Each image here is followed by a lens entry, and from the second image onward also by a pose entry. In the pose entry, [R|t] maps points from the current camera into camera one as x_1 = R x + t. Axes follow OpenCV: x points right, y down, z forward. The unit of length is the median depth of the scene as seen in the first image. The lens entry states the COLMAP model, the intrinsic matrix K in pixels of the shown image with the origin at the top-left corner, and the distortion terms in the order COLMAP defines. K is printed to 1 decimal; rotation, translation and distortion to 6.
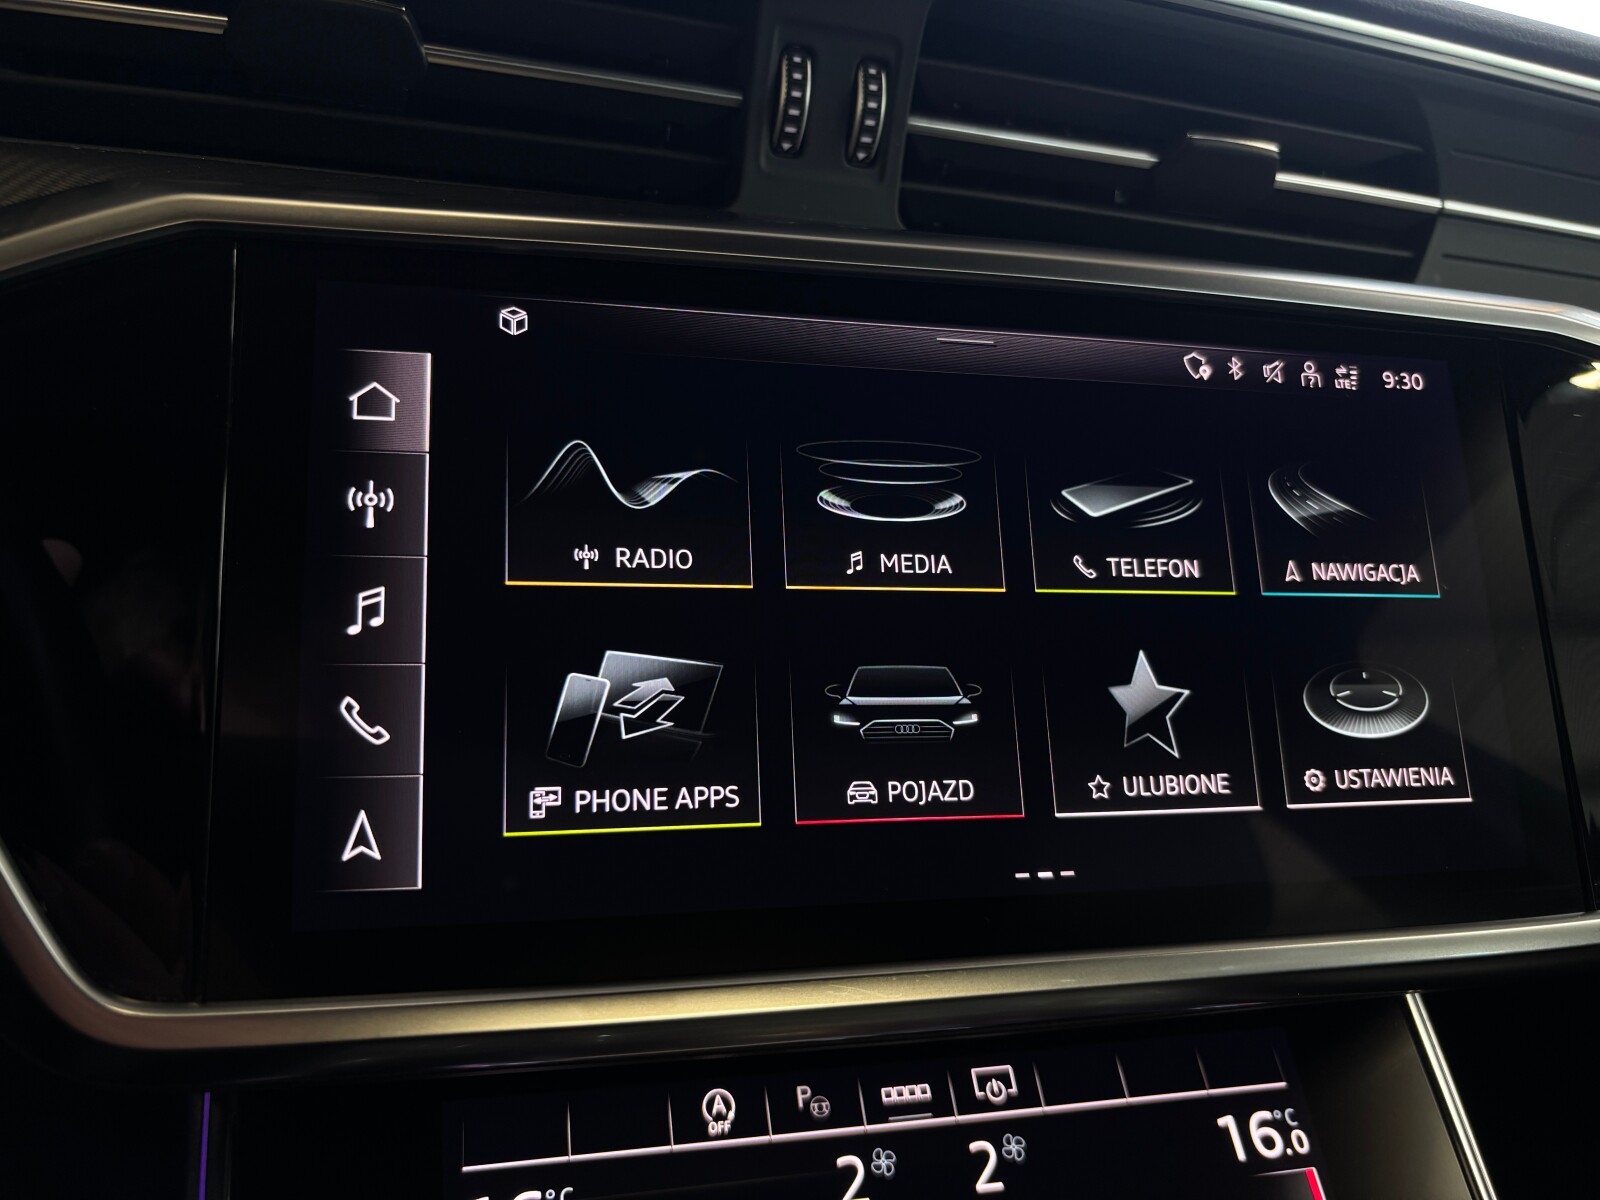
lens RADIAL K [[1257.5, 0, 800.0], [0, 1257.5, 600.0], [0, 0, 1]] dist [-0.000923, -0.008833]
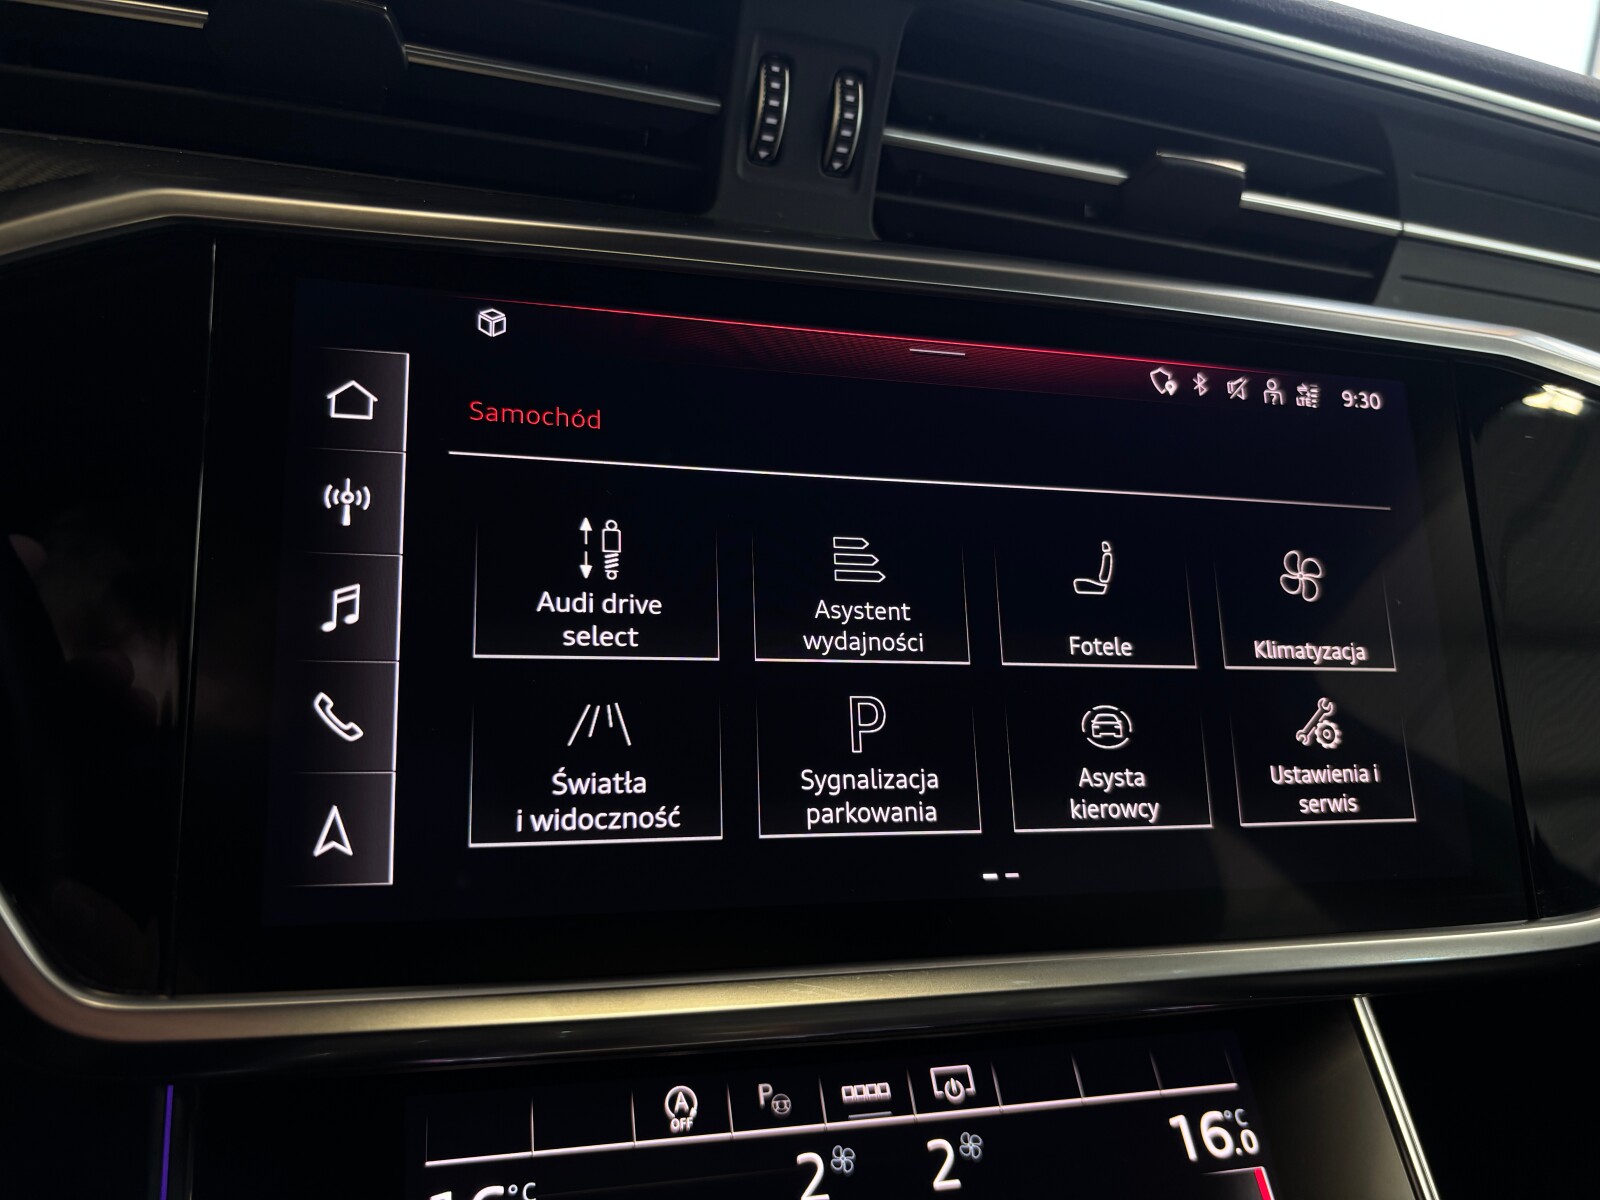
lens RADIAL K [[1258.6, 0, 795.5], [0, 1258.6, 602.8], [0, 0, 1]] dist [-0.005641, -0.002669]
pose [[0.999470, 0.016956, 0.027788, -0.007740], [-0.016978, 0.999856, 0.000552, -0.001736], [-0.027775, -0.001024, 0.999614, -0.012895]]
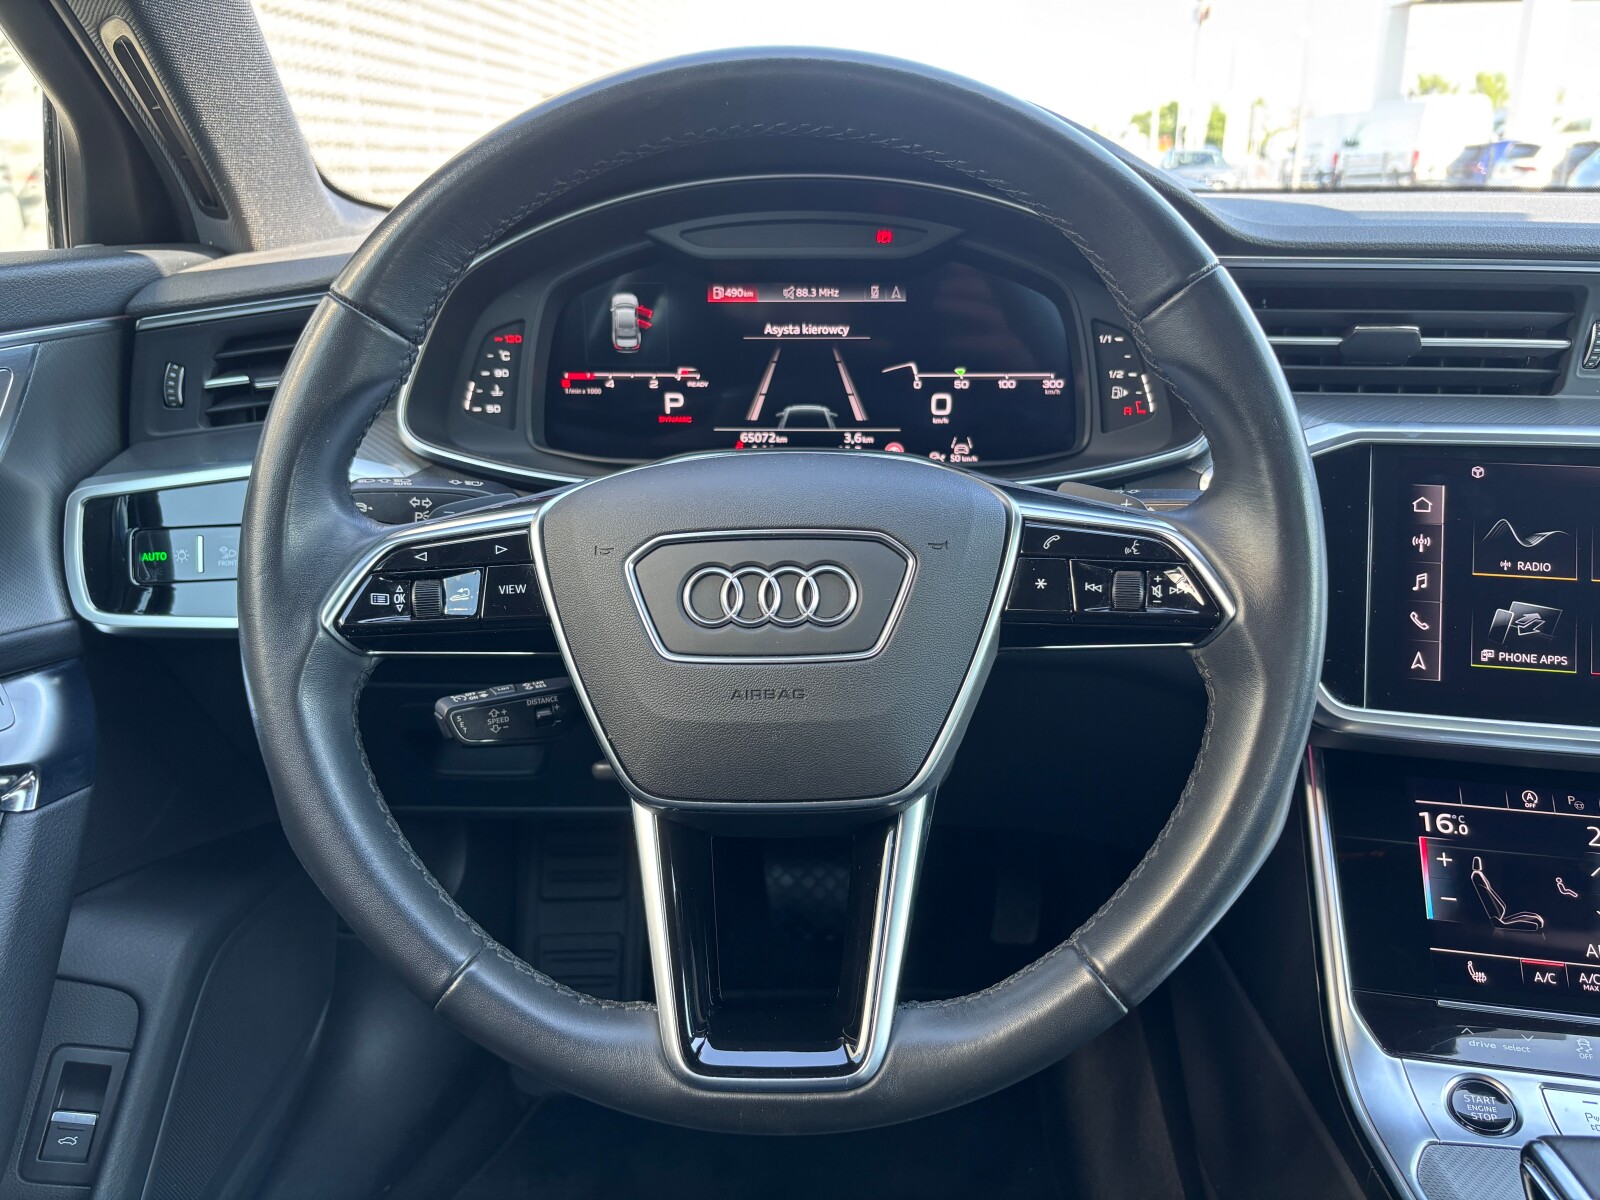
lens RADIAL K [[1214.4, 0, 800.0], [0, 1214.4, 600.0], [0, 0, 1]] dist [0.023024, -0.041048]
pose [[0.889681, 0.064681, -0.451977, -0.273664], [-0.035512, 0.996719, 0.072735, -0.078960], [0.455199, -0.048661, 0.889059, -1.618882]]
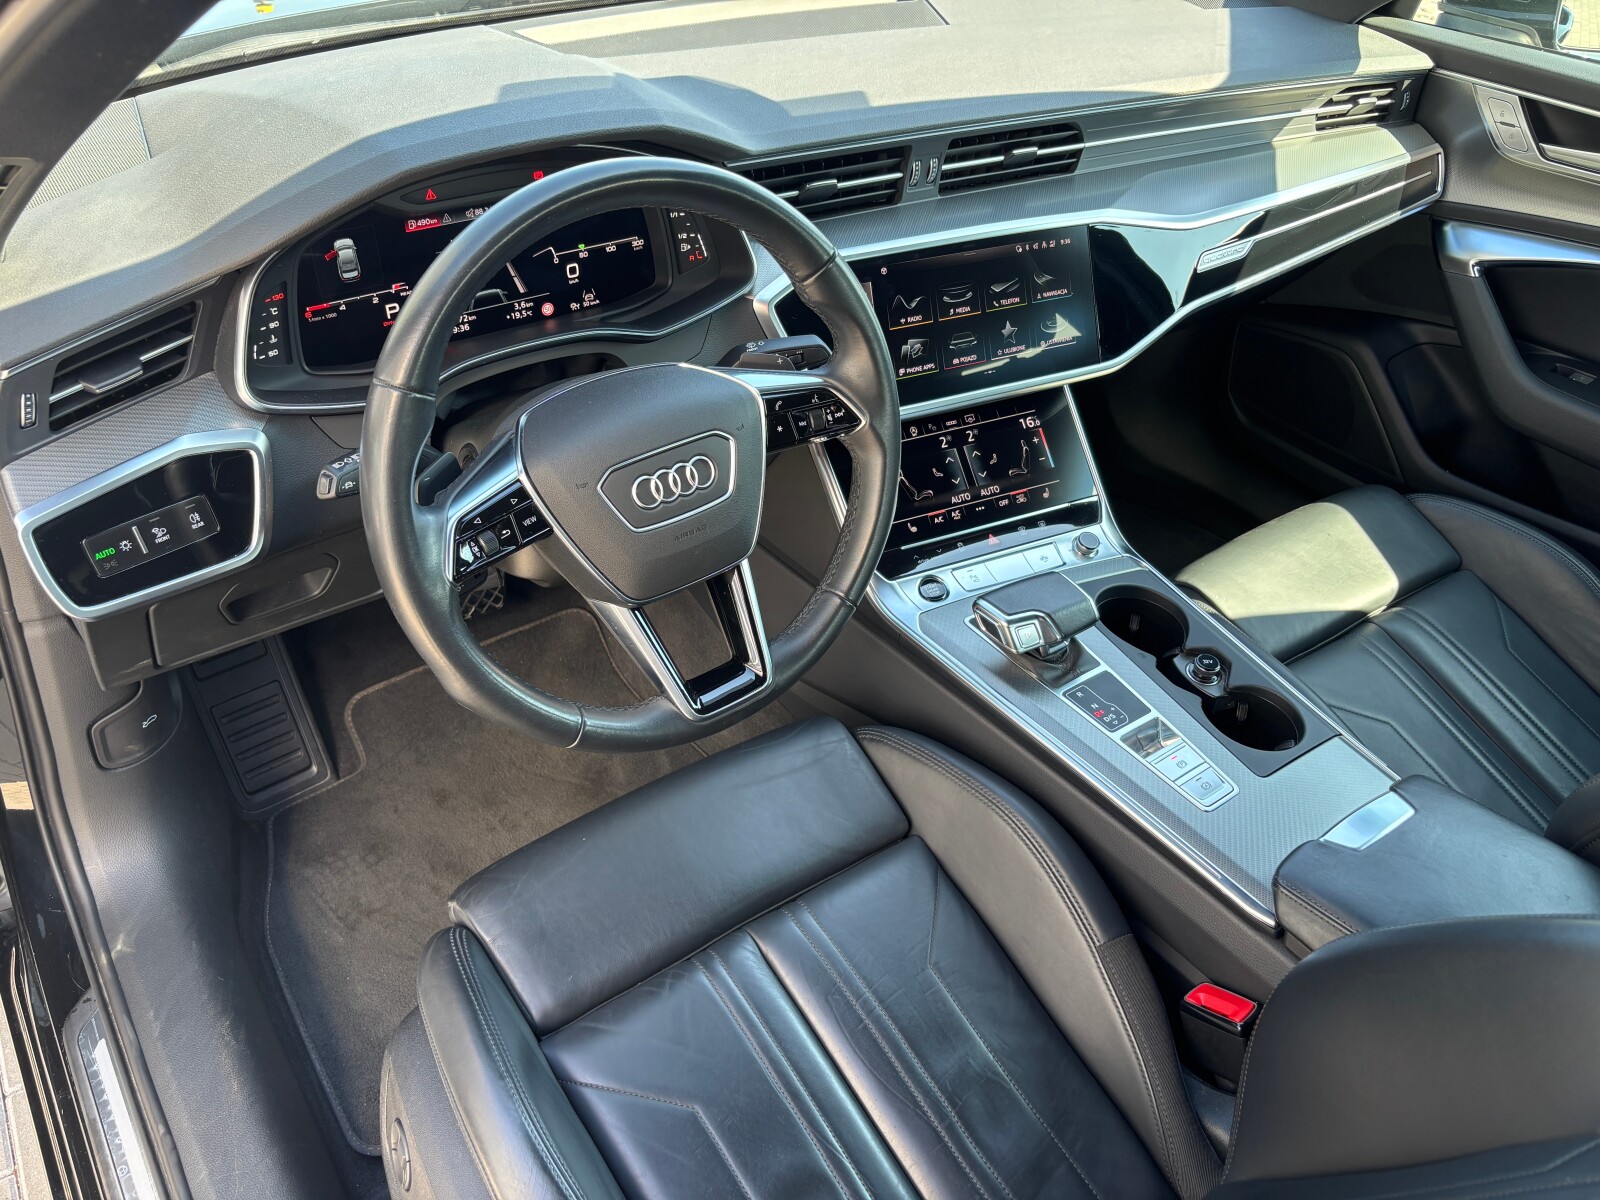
lens RADIAL K [[1223.0, 0, 784.8], [0, 1223.0, 623.1], [0, 0, 1]] dist [0.017421, -0.031366]
pose [[0.978844, -0.150064, 0.139088, -1.226573], [0.072014, 0.888955, 0.452297, -0.989969], [-0.191517, -0.432711, 0.880955, -3.050390]]
